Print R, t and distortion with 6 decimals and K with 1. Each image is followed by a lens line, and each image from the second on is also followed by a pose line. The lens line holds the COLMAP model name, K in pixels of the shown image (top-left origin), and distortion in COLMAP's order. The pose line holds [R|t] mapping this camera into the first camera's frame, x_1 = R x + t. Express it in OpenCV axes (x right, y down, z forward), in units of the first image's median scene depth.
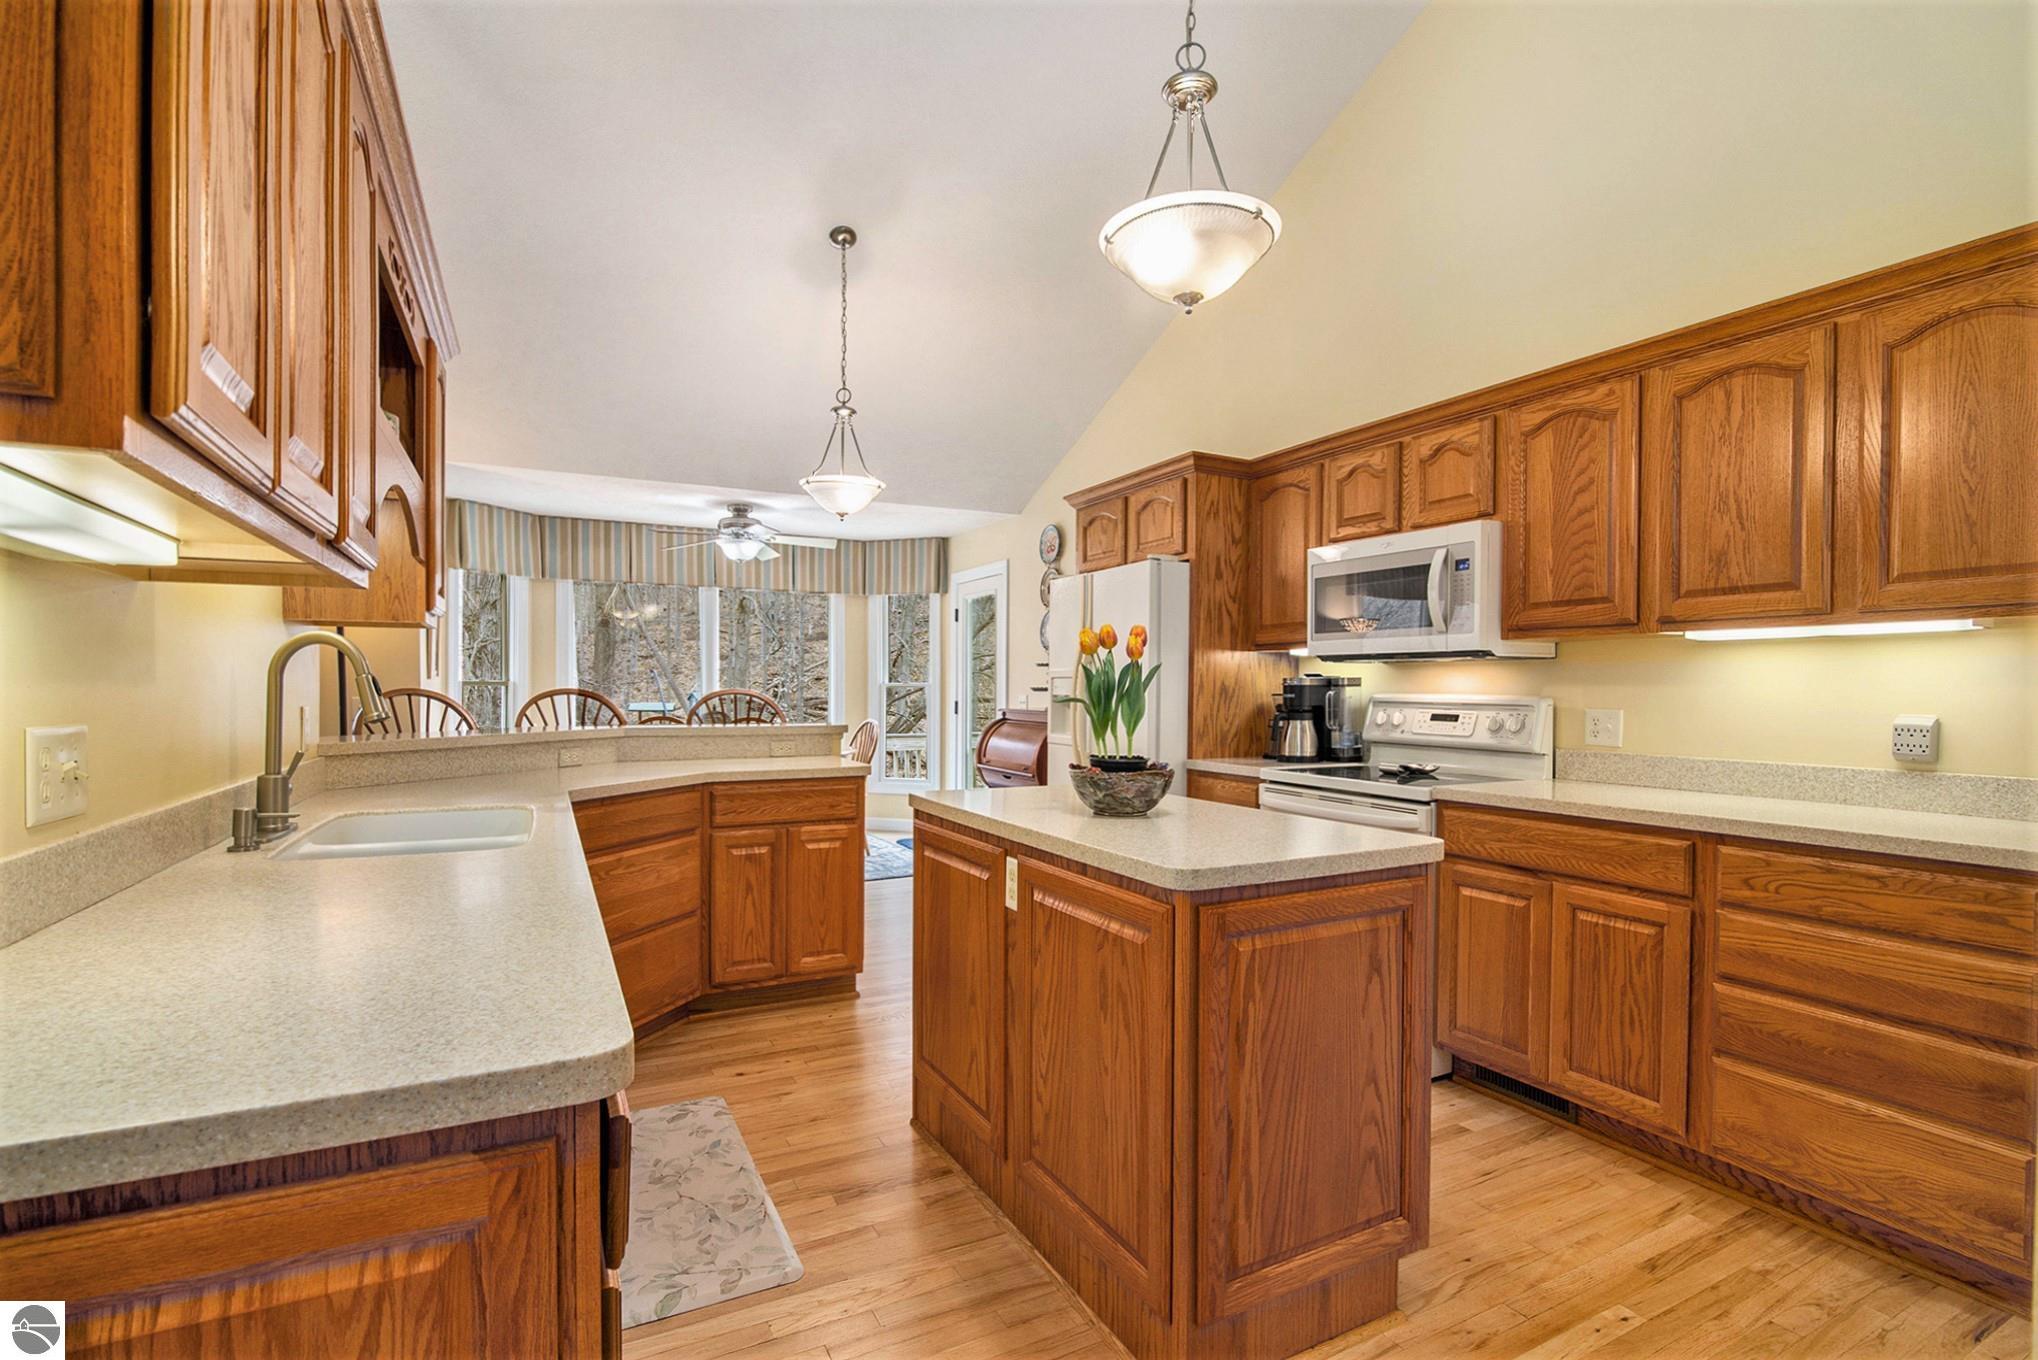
lens RADIAL K [[944.8, 0, 1032.8], [0, 944.8, 688.9], [0, 0, 1]] dist [-0.009144, -0.001457]
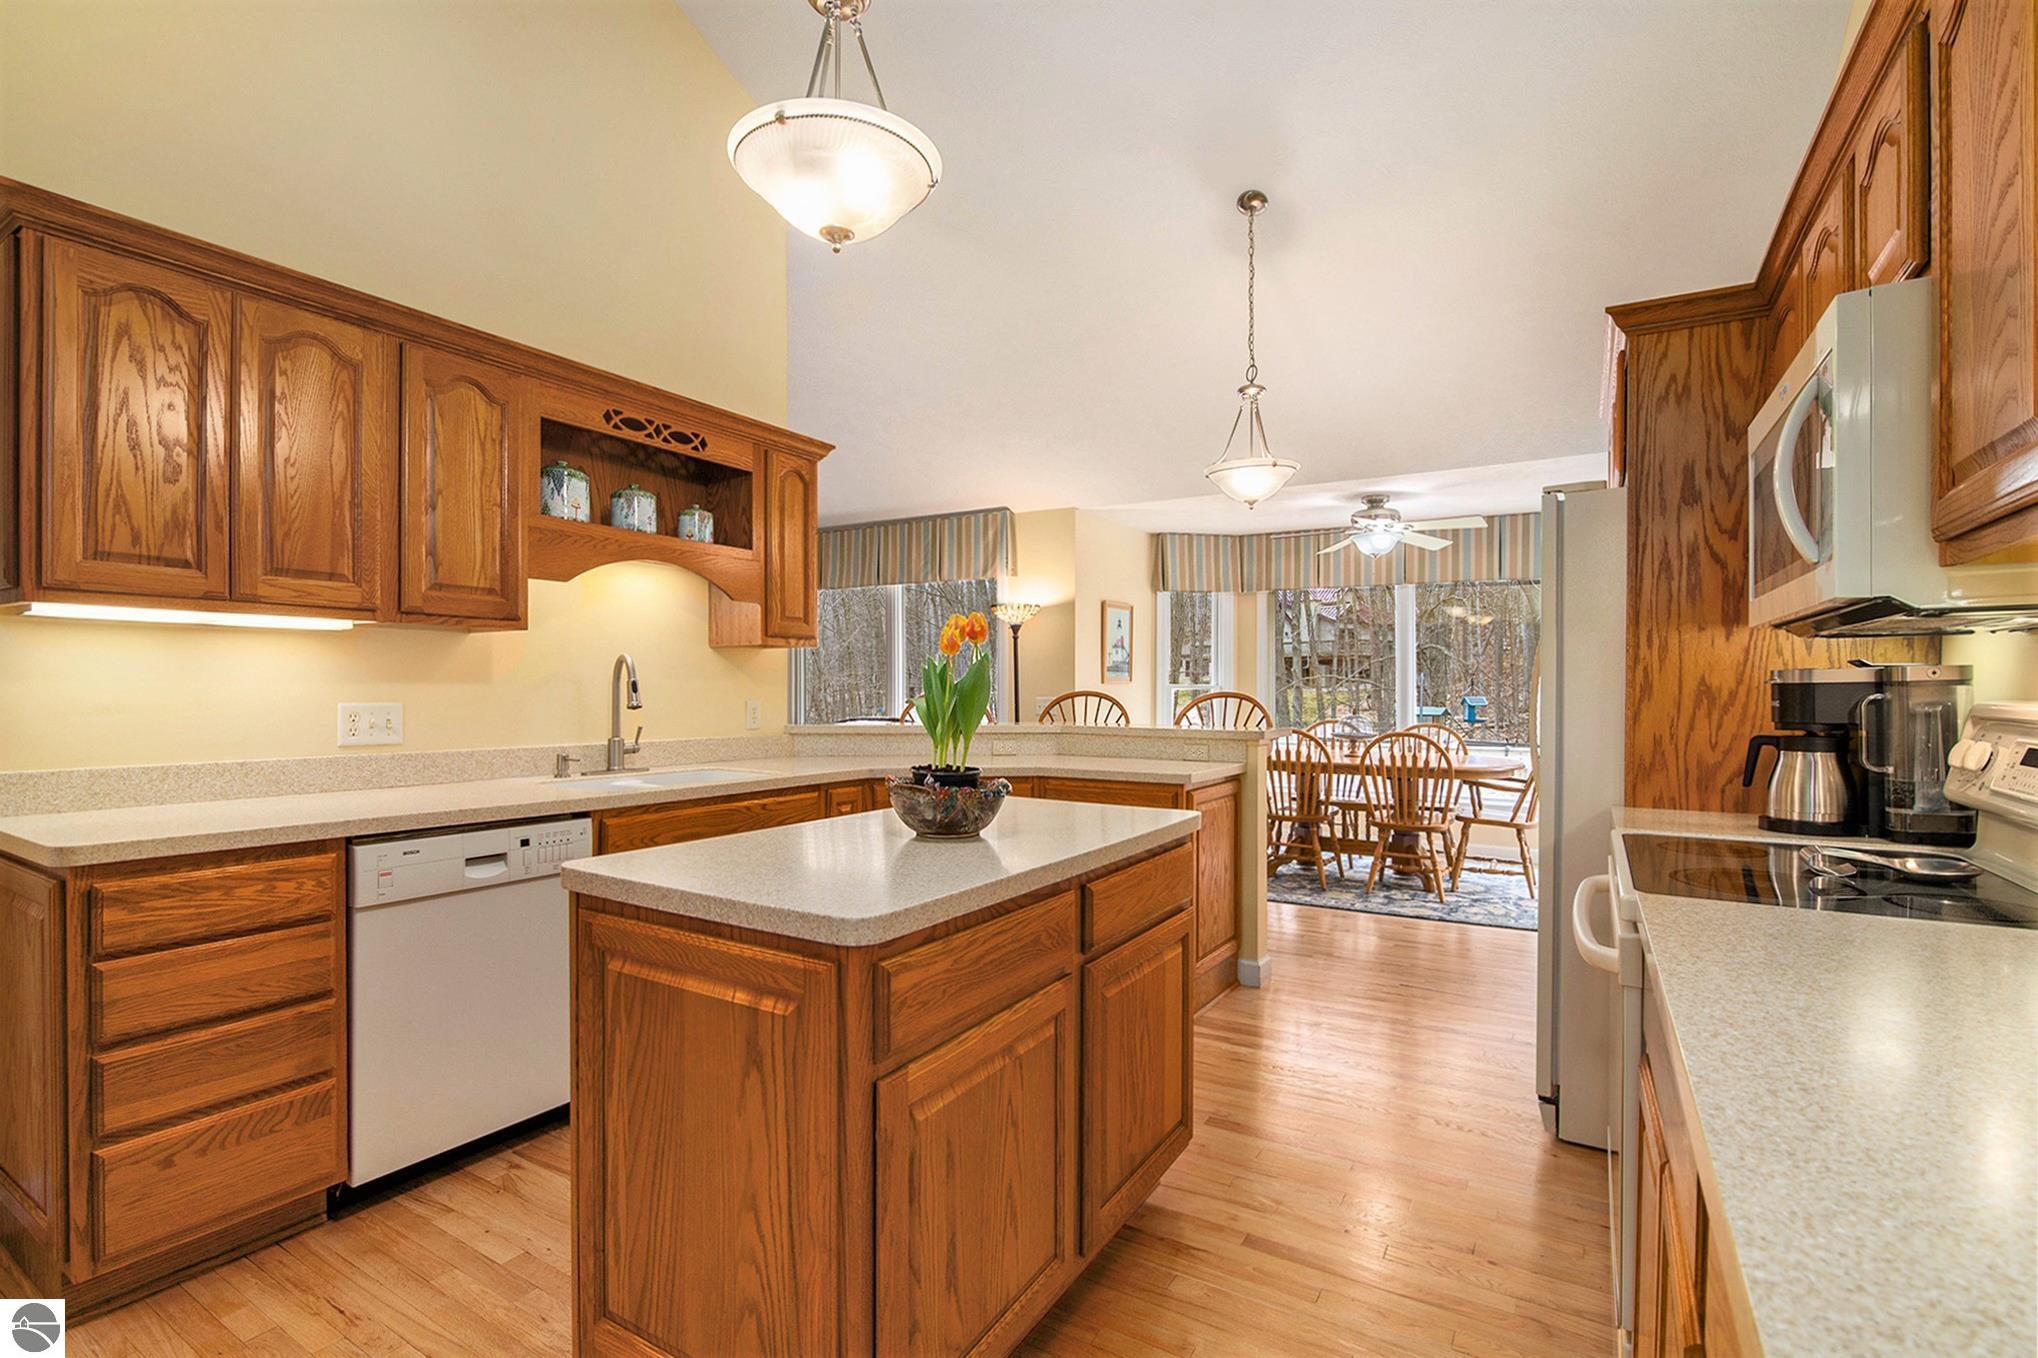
lens RADIAL K [[944.8, 0, 1032.3], [0, 944.8, 690.4], [0, 0, 1]] dist [-0.009144, -0.001457]
pose [[0.520661, -0.000830, -0.853763, 0.484864], [-0.002045, 0.999995, -0.002220, 0.001589], [0.853761, 0.002902, 0.520657, 0.345996]]
